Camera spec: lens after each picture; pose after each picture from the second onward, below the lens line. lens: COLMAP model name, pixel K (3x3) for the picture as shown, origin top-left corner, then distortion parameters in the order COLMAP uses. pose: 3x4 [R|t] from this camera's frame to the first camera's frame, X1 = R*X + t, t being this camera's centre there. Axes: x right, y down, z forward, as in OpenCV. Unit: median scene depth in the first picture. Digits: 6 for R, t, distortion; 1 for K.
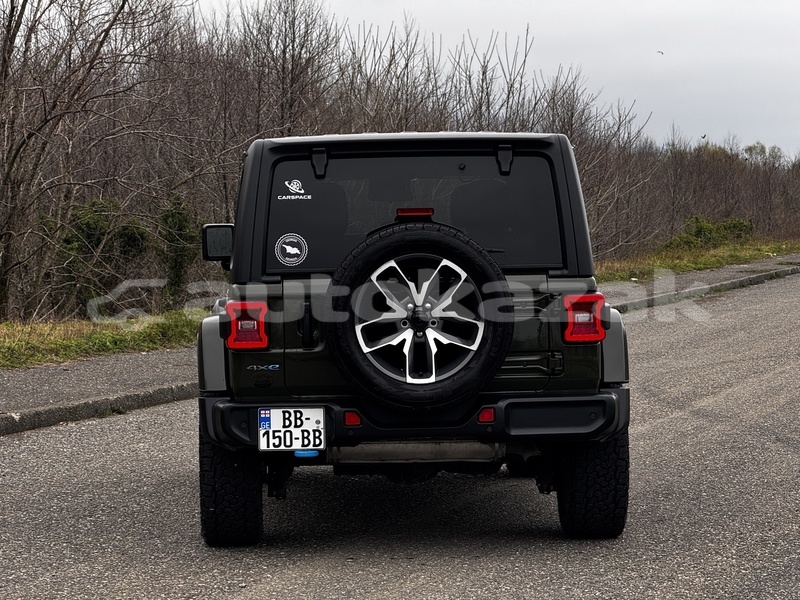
lens RADIAL K [[2810.5, 0, 400.0], [0, 2810.5, 300.0], [0, 0, 1]] dist [0.219267, -0.568770]
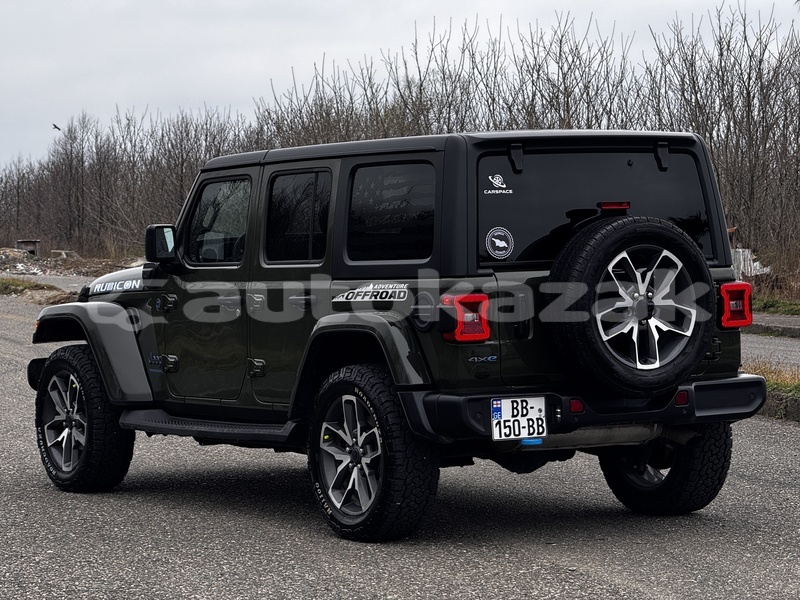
lens RADIAL K [[2810.5, 0, 400.0], [0, 2810.5, 300.0], [0, 0, 1]] dist [0.219267, -0.568770]
pose [[0.878111, -0.015626, 0.478202, -0.563365], [0.023476, 0.999670, -0.010444, 0.012660], [-0.477881, 0.020398, 0.878188, 0.124442]]
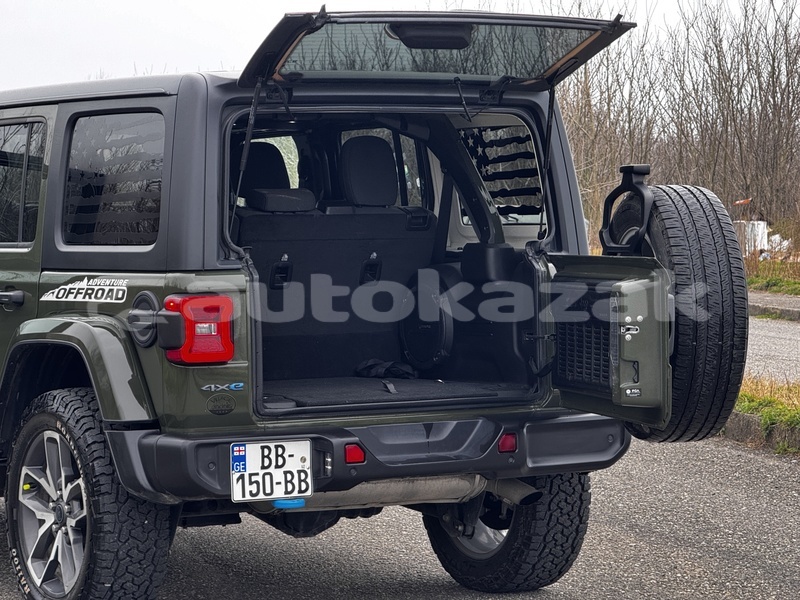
lens RADIAL K [[2810.5, 0, 400.0], [0, 2810.5, 300.0], [0, 0, 1]] dist [0.219267, -0.568770]
pose [[0.884457, -0.008545, 0.466543, -0.349155], [0.008697, 0.999961, 0.001827, 0.000635], [-0.466540, 0.002442, 0.884497, 0.339180]]
